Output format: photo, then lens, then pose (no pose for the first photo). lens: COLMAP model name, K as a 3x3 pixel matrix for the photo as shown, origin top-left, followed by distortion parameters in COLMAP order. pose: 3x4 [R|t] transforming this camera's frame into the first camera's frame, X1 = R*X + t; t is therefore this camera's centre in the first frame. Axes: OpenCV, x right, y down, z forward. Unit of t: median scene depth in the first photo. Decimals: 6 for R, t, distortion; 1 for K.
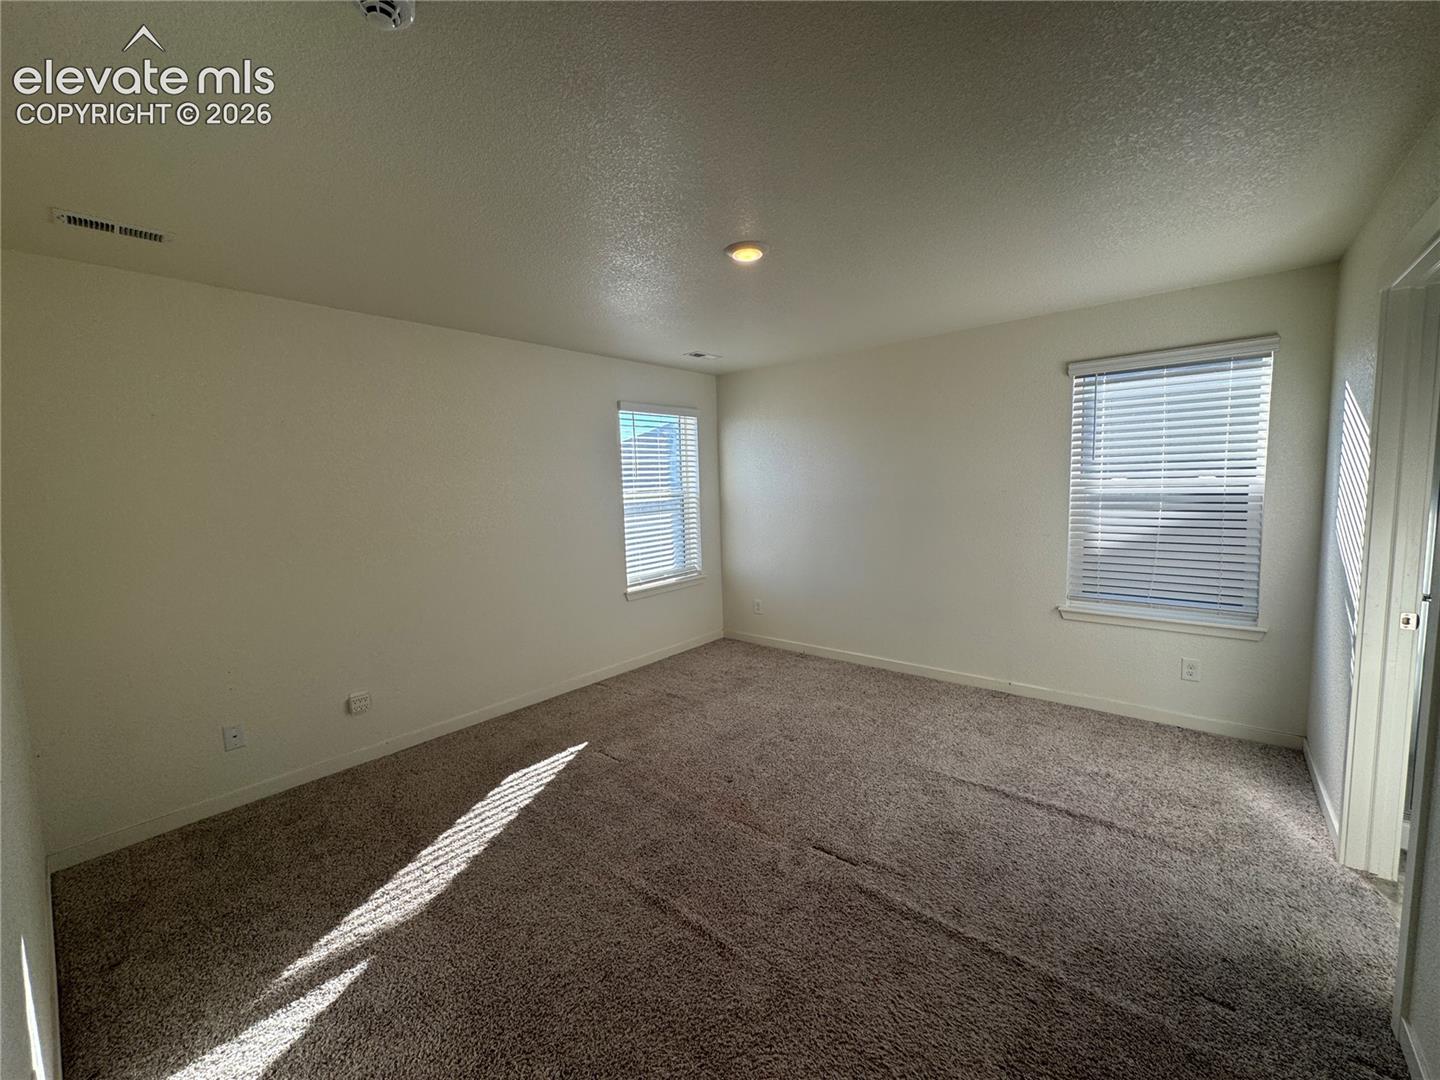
lens RADIAL K [[573.9, 0, 724.1], [0, 573.9, 538.6], [0, 0, 1]] dist [-0.002905, -0.000133]
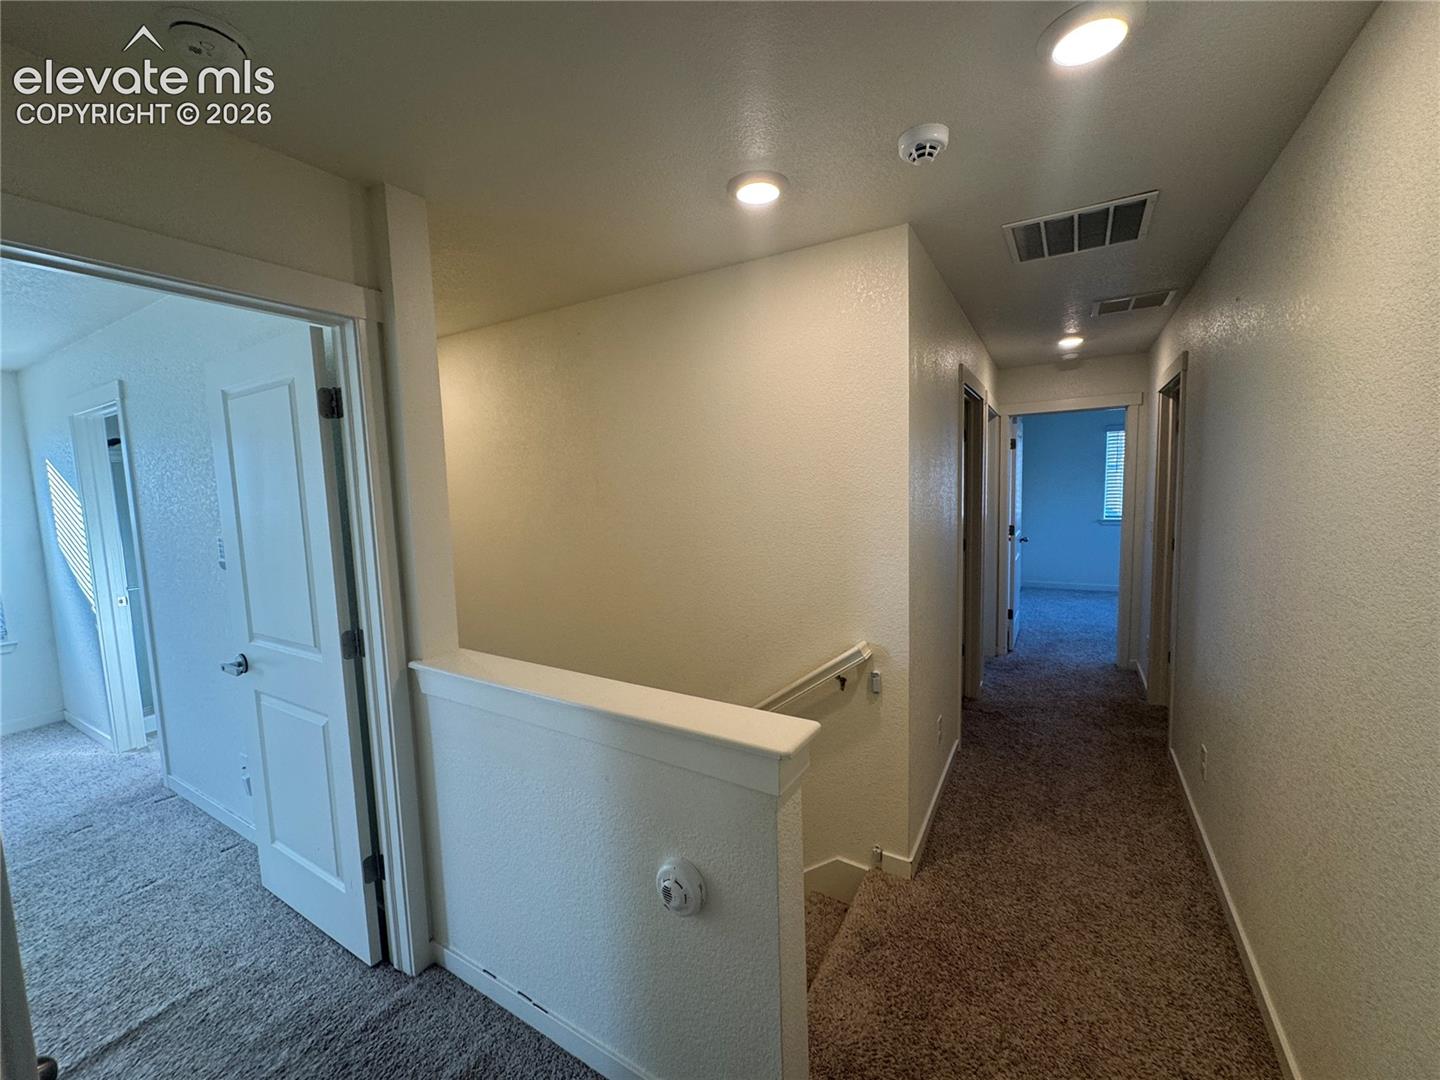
lens RADIAL K [[573.9, 0, 724.1], [0, 573.9, 538.6], [0, 0, 1]] dist [-0.002905, -0.000133]
pose [[-0.173701, -0.059510, 0.982999, -0.909477], [0.131902, 0.987773, 0.083106, 0.047586], [-0.975925, 0.144095, -0.163728, -0.600651]]
